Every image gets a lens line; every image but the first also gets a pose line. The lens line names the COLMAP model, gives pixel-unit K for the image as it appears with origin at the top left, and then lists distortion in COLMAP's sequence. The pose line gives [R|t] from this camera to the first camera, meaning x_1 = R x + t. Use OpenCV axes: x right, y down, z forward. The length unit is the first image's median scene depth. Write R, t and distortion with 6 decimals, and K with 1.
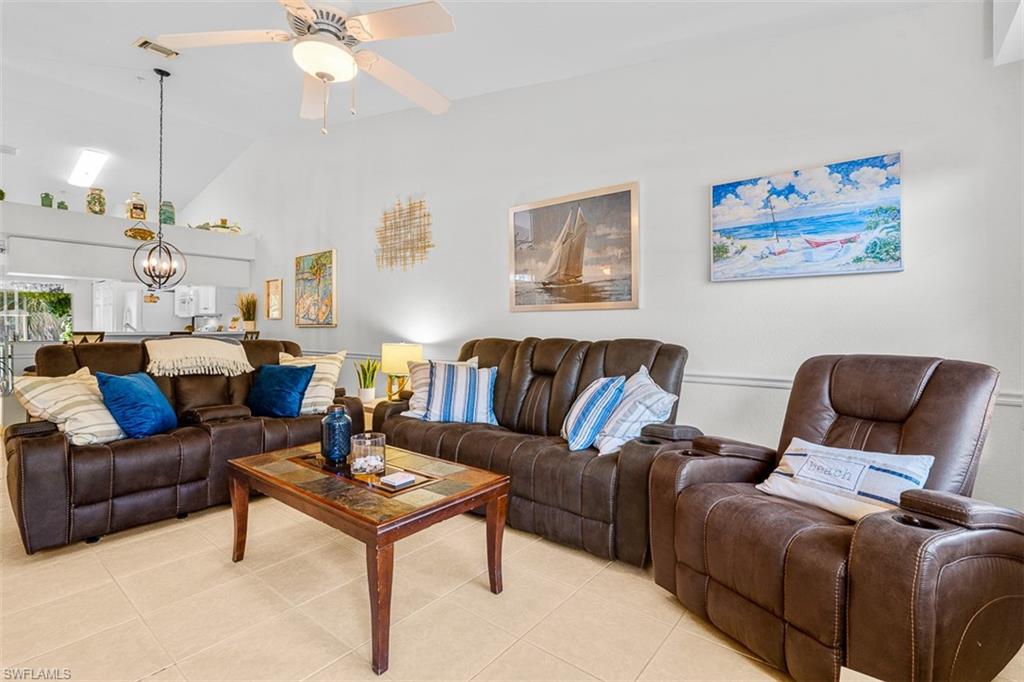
lens RADIAL K [[465.1, 0, 508.5], [0, 465.1, 321.6], [0, 0, 1]] dist [-0.009048, 0.002251]
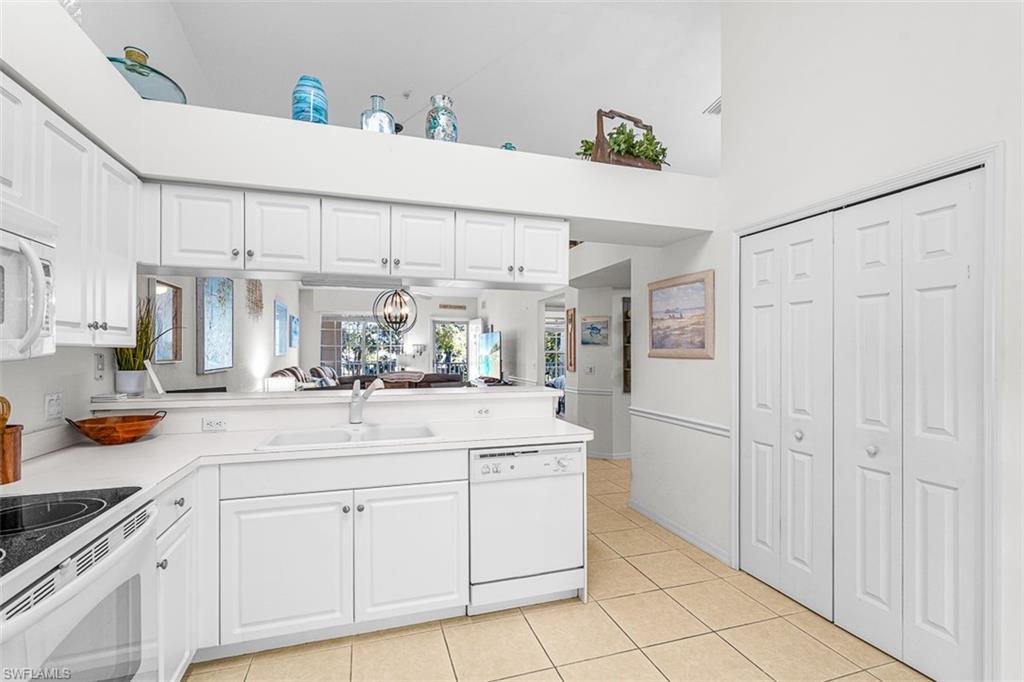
lens RADIAL K [[465.1, 0, 510.7], [0, 465.1, 350.8], [0, 0, 1]] dist [-0.009048, 0.002251]
pose [[-0.832536, 0.002181, 0.553966, -1.968447], [-0.004397, 0.999935, -0.010544, -0.026755], [-0.553953, -0.011214, -0.832472, 2.196085]]
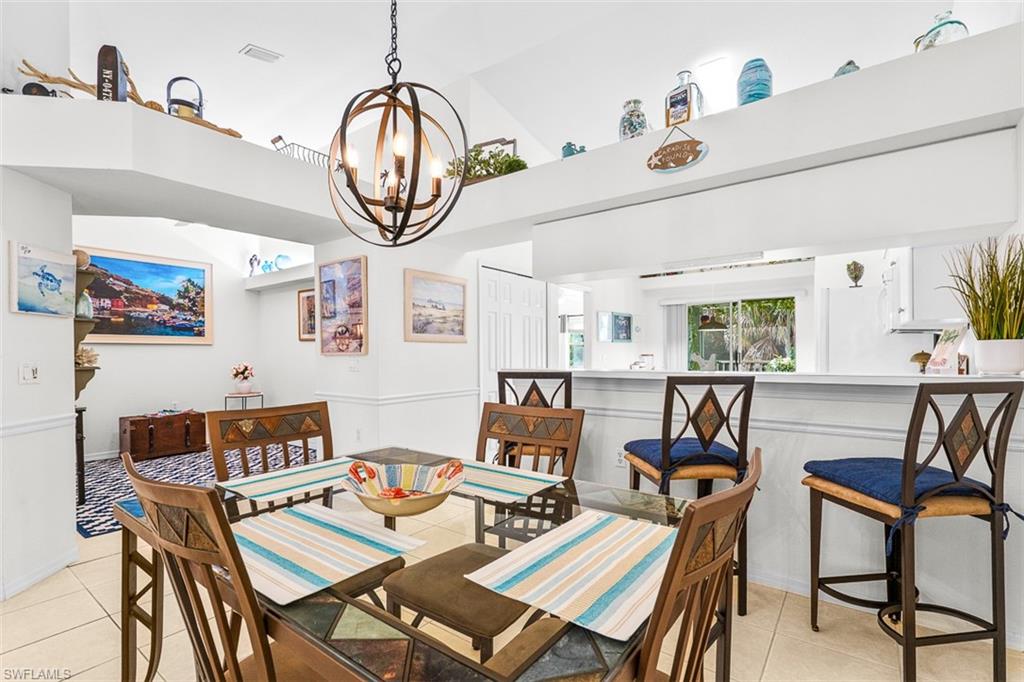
lens RADIAL K [[465.1, 0, 506.4], [0, 465.1, 352.2], [0, 0, 1]] dist [-0.009048, 0.002251]
pose [[0.013635, -0.002092, -0.999905, -0.564701], [0.008600, 0.999961, -0.001975, 0.005661], [0.999870, -0.008572, 0.013652, 1.355879]]
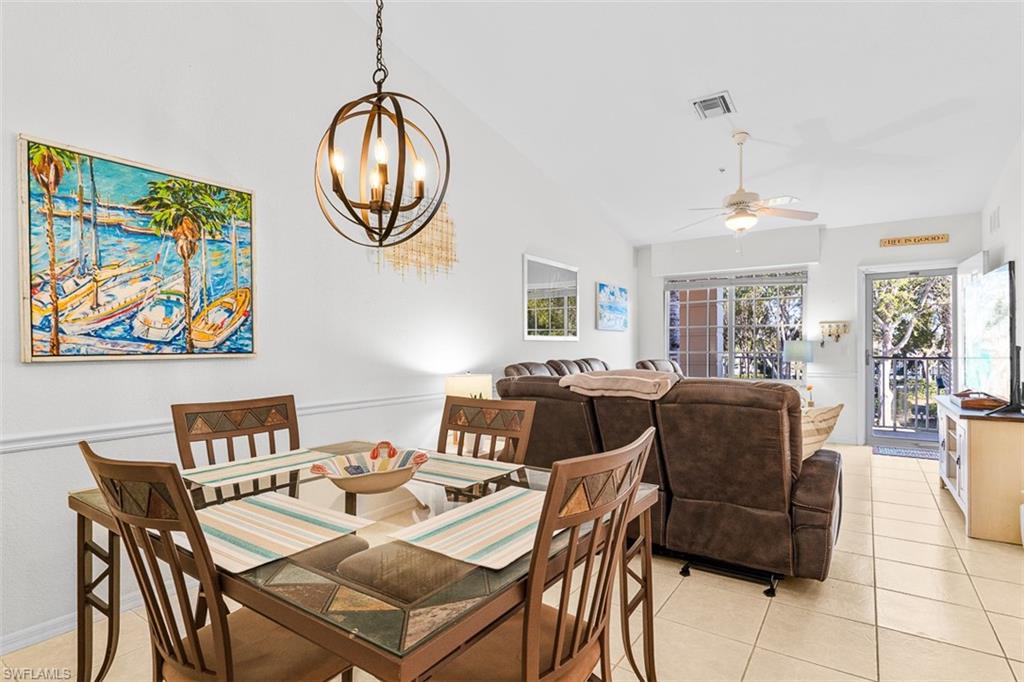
lens RADIAL K [[504.1, 0, 545.6], [0, 504.1, 348.4], [0, 0, 1]] dist [-0.002922, 0.002176]
pose [[-0.105569, -0.000884, 0.994412, -1.405984], [-0.005126, 0.999987, 0.000345, 0.000072], [-0.994399, -0.005060, -0.105572, 1.168146]]
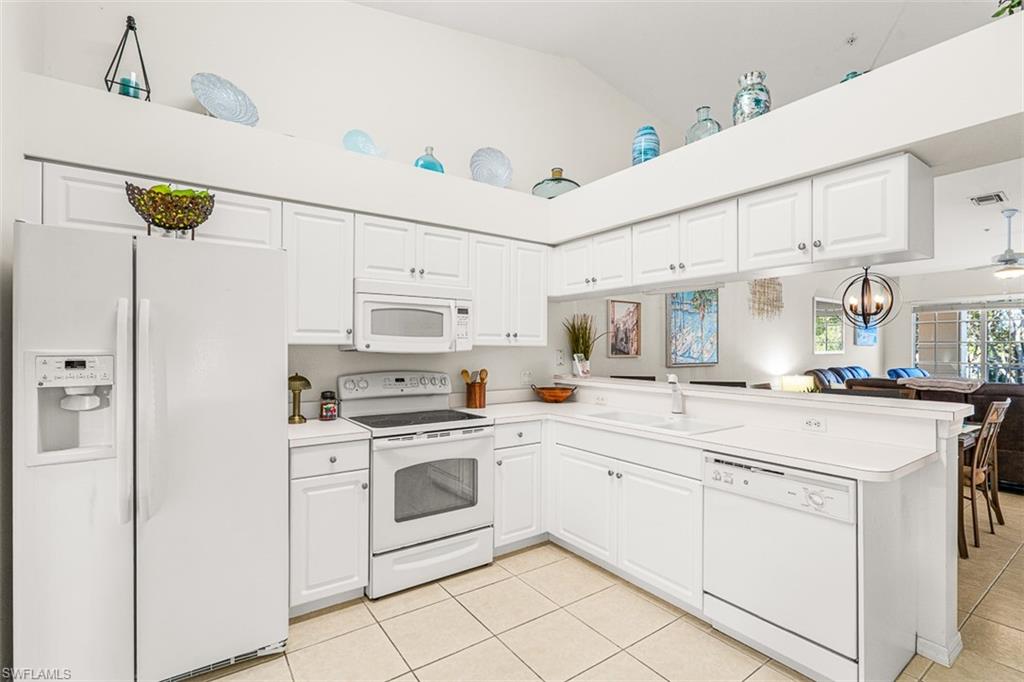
lens RADIAL K [[465.1, 0, 507.2], [0, 465.1, 347.0], [0, 0, 1]] dist [-0.009048, 0.002251]
pose [[0.282494, 0.005776, 0.959252, -2.236421], [-0.014239, 0.999897, -0.001828, -0.030201], [-0.959163, -0.013142, 0.282547, 1.767897]]
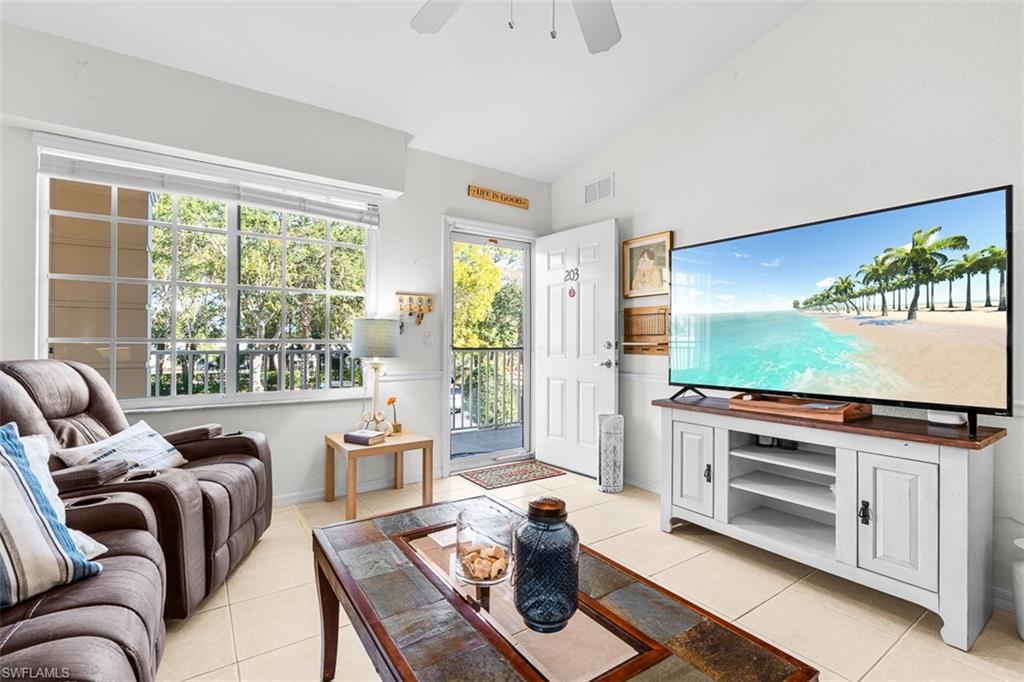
lens RADIAL K [[465.1, 0, 514.4], [0, 465.1, 339.0], [0, 0, 1]] dist [-0.009048, 0.002251]
pose [[-0.956701, -0.003554, 0.291051, -0.300783], [-0.008577, 0.999835, -0.015984, 0.019543], [-0.290947, -0.017789, -0.956574, 0.919415]]
